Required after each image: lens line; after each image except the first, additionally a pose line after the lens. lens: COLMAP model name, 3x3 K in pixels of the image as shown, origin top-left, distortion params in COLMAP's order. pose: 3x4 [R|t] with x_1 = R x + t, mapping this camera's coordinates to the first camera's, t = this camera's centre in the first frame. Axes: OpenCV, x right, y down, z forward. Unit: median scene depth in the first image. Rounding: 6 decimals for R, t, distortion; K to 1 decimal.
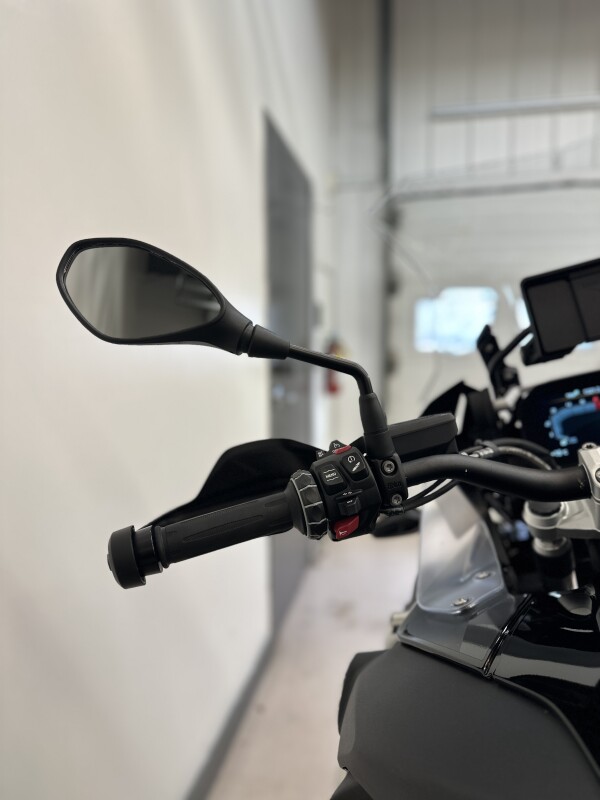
lens RADIAL K [[565.3, 0, 301.2], [0, 565.3, 406.1], [0, 0, 1]] dist [0.071457, -0.098162]
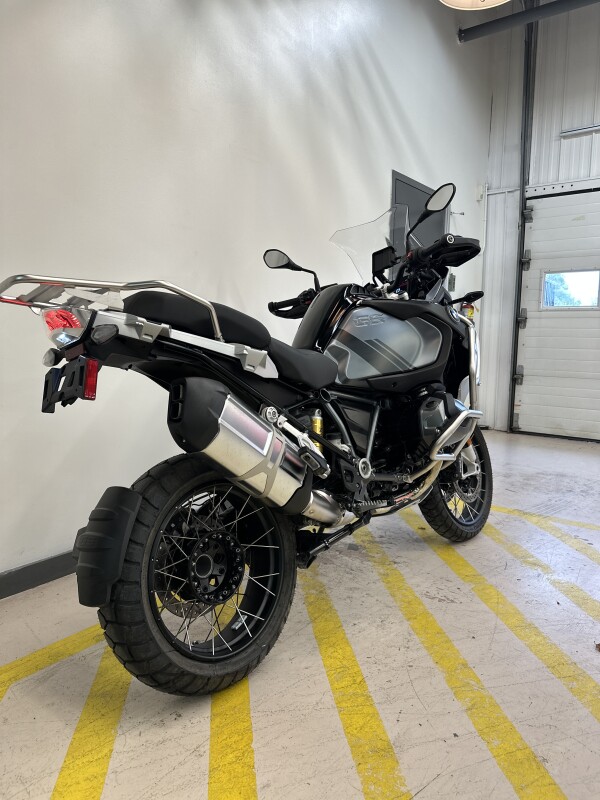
lens RADIAL K [[563.3, 0, 300.0], [0, 563.3, 400.0], [0, 0, 1]] dist [0.063612, -0.093629]
pose [[0.895088, 0.063517, -0.441342, 1.669692], [-0.060920, 0.997941, 0.020070, 0.713809], [0.441708, 0.008922, 0.897115, -2.605525]]
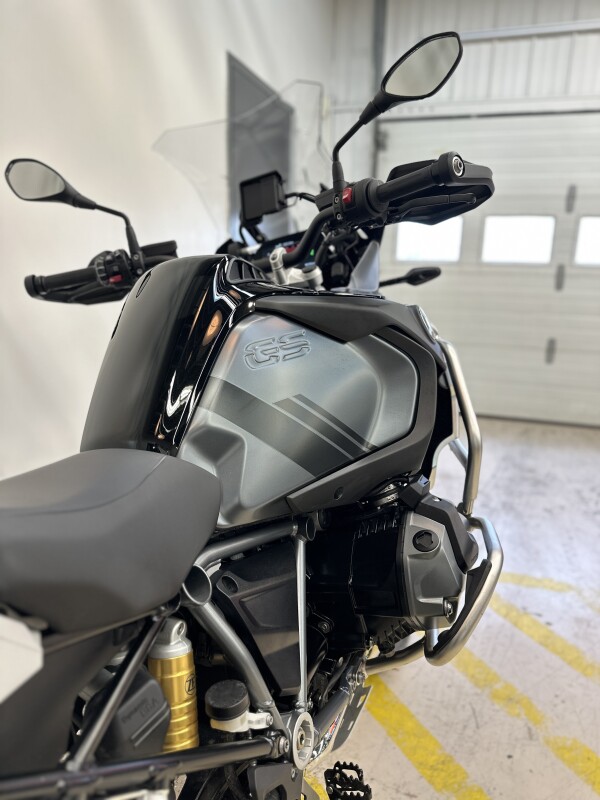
lens RADIAL K [[563.3, 0, 300.0], [0, 563.3, 400.0], [0, 0, 1]] dist [0.063612, -0.093629]
pose [[0.992629, 0.055472, -0.107756, 0.838526], [-0.042142, 0.991603, 0.122263, 0.283027], [0.113633, -0.116821, 0.986631, -1.019557]]
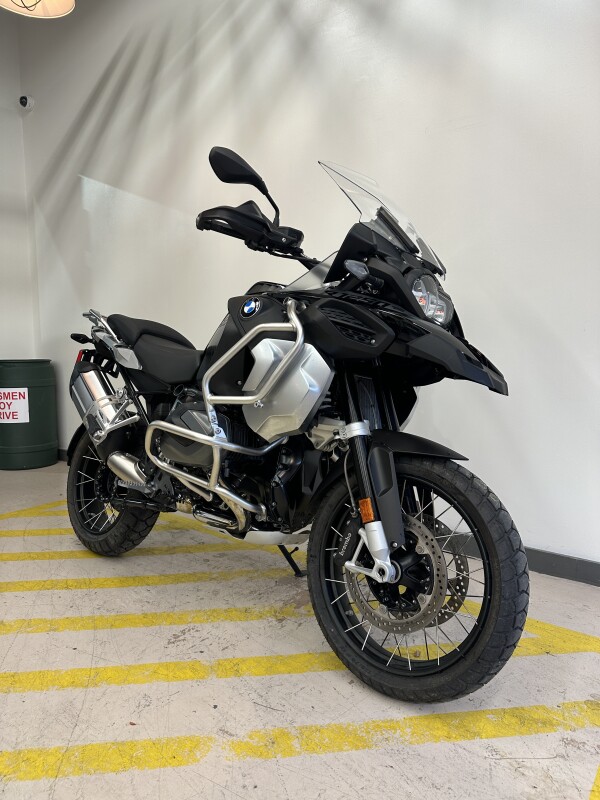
lens RADIAL K [[563.3, 0, 300.0], [0, 563.3, 400.0], [0, 0, 1]] dist [0.063612, -0.093629]
pose [[-0.453800, 0.090799, -0.886465, 3.059094], [-0.100991, 0.983145, 0.152401, 0.244500], [0.885362, 0.158684, -0.436982, 1.900938]]
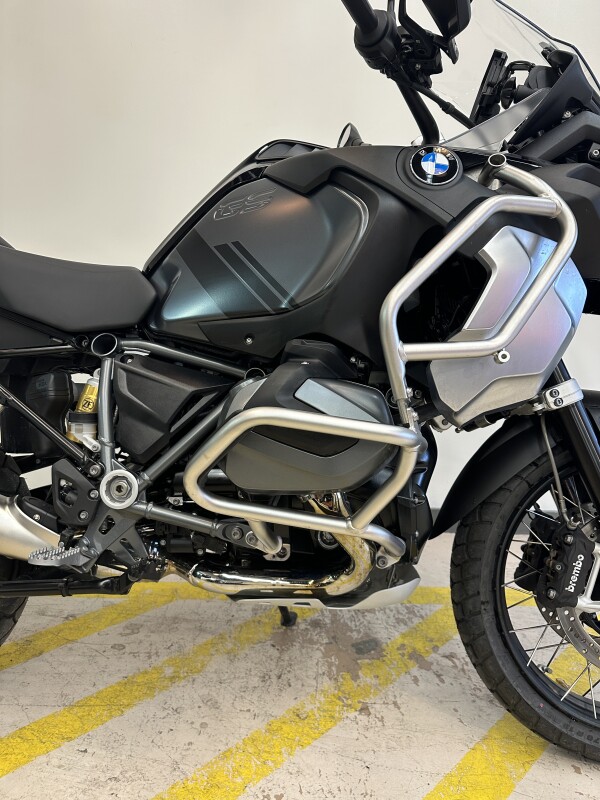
lens RADIAL K [[565.3, 0, 301.2], [0, 565.3, 406.1], [0, 0, 1]] dist [0.071457, -0.098162]
pose [[0.181478, 0.178567, -0.967047, 2.211055], [-0.126696, 0.979426, 0.157077, 0.589072], [0.975199, 0.094015, 0.200368, 0.143495]]
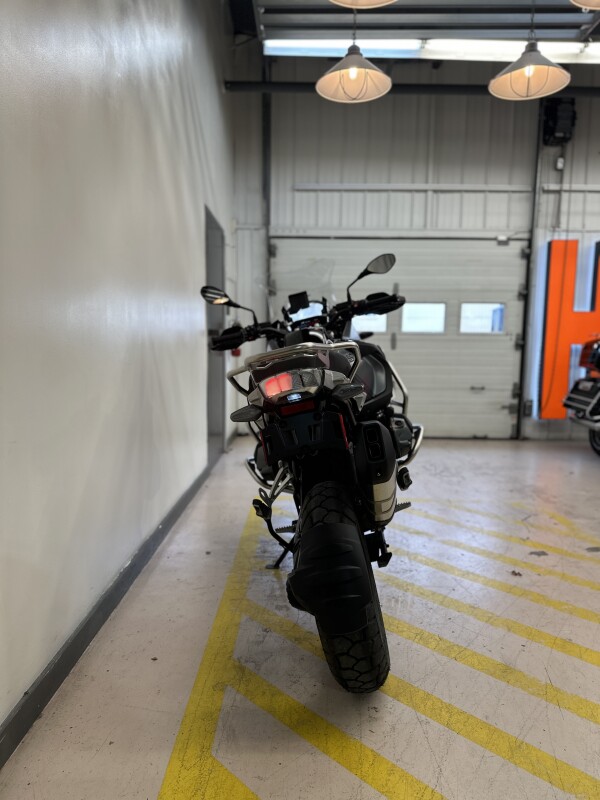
lens RADIAL K [[563.3, 0, 300.0], [0, 563.3, 400.0], [0, 0, 1]] dist [0.063612, -0.093629]
pose [[0.982467, -0.003232, 0.186411, -0.341392], [0.004459, 0.999971, -0.006165, 0.617832], [-0.186385, 0.006888, 0.982453, -3.287253]]
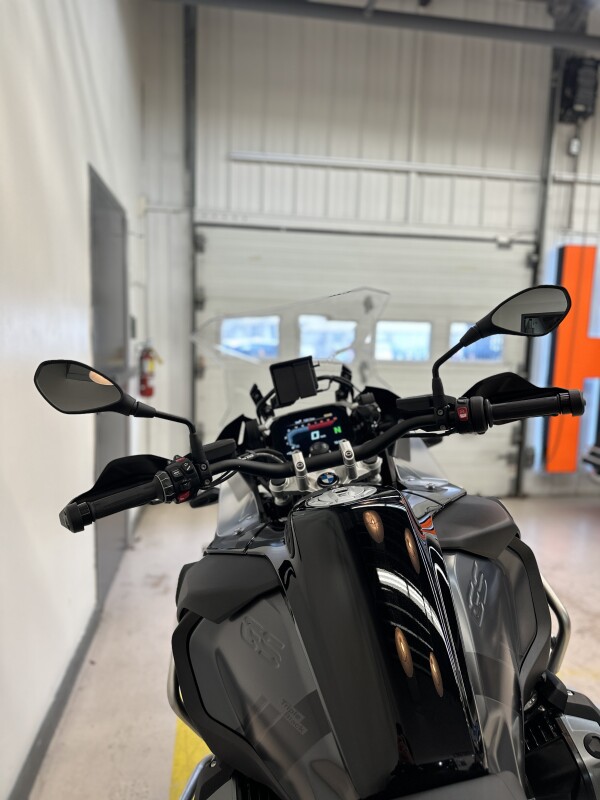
lens RADIAL K [[563.3, 0, 300.0], [0, 563.3, 400.0], [0, 0, 1]] dist [0.063612, -0.093629]
pose [[0.943132, -0.008172, 0.332317, -0.150398], [0.004196, 0.999911, 0.012679, -0.123593], [-0.332391, -0.010563, 0.943082, -0.813839]]
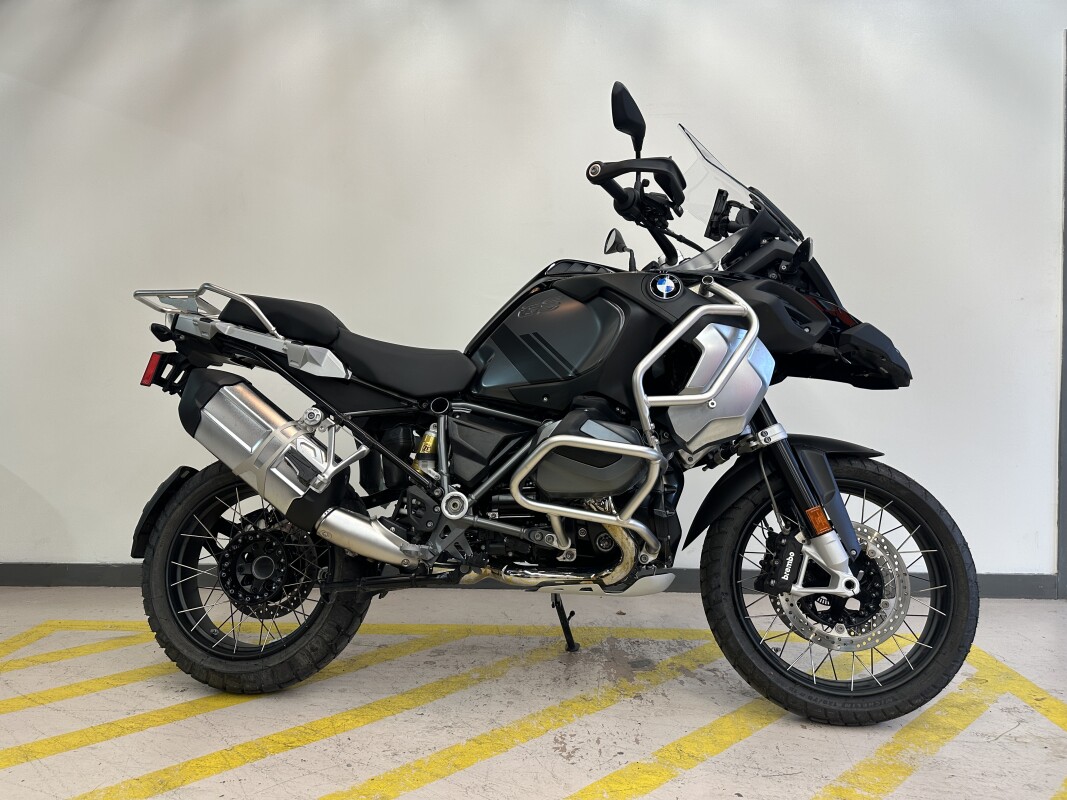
lens RADIAL K [[753.9, 0, 533.0], [0, 753.9, 397.6], [0, 0, 1]] dist [0.071457, -0.098162]
pose [[0.138930, 0.025452, -0.989975, 3.477382], [-0.110153, 0.993863, 0.010094, 0.639910], [0.984157, 0.107647, 0.140881, -0.145321]]
